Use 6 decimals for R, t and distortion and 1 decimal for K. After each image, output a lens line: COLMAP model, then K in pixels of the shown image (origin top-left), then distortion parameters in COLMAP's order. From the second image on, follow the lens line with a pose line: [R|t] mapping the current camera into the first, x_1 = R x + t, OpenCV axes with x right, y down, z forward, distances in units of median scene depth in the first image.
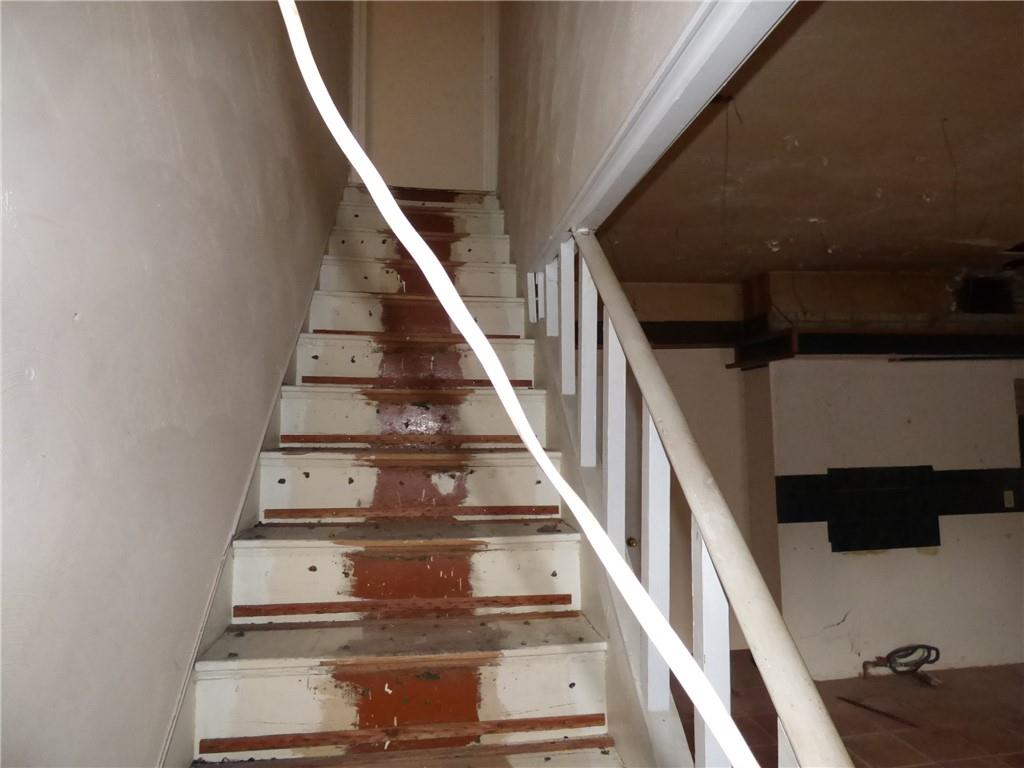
lens RADIAL K [[624.6, 0, 514.1], [0, 624.6, 381.4], [0, 0, 1]] dist [-0.013989, 0.006028]
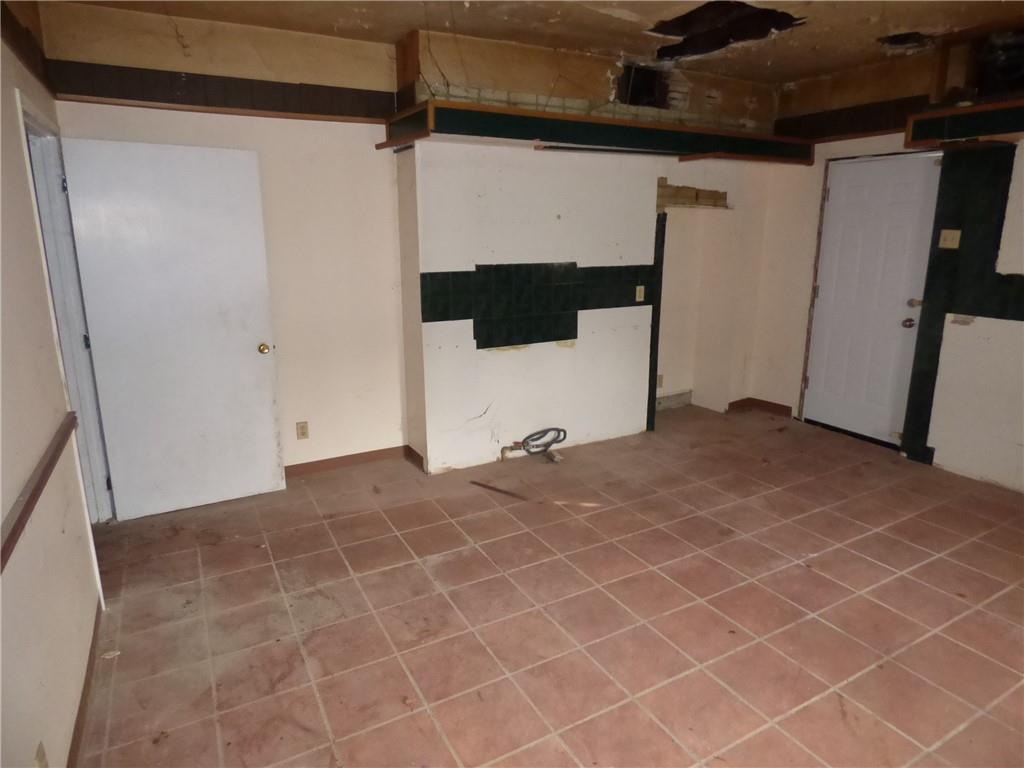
lens RADIAL K [[624.6, 0, 514.1], [0, 624.6, 381.4], [0, 0, 1]] dist [-0.013989, 0.006028]
pose [[0.936856, -0.065985, 0.343433, 0.219805], [-0.042384, 0.953376, 0.298795, 0.021223], [-0.347136, -0.294484, 0.890379, 0.069343]]
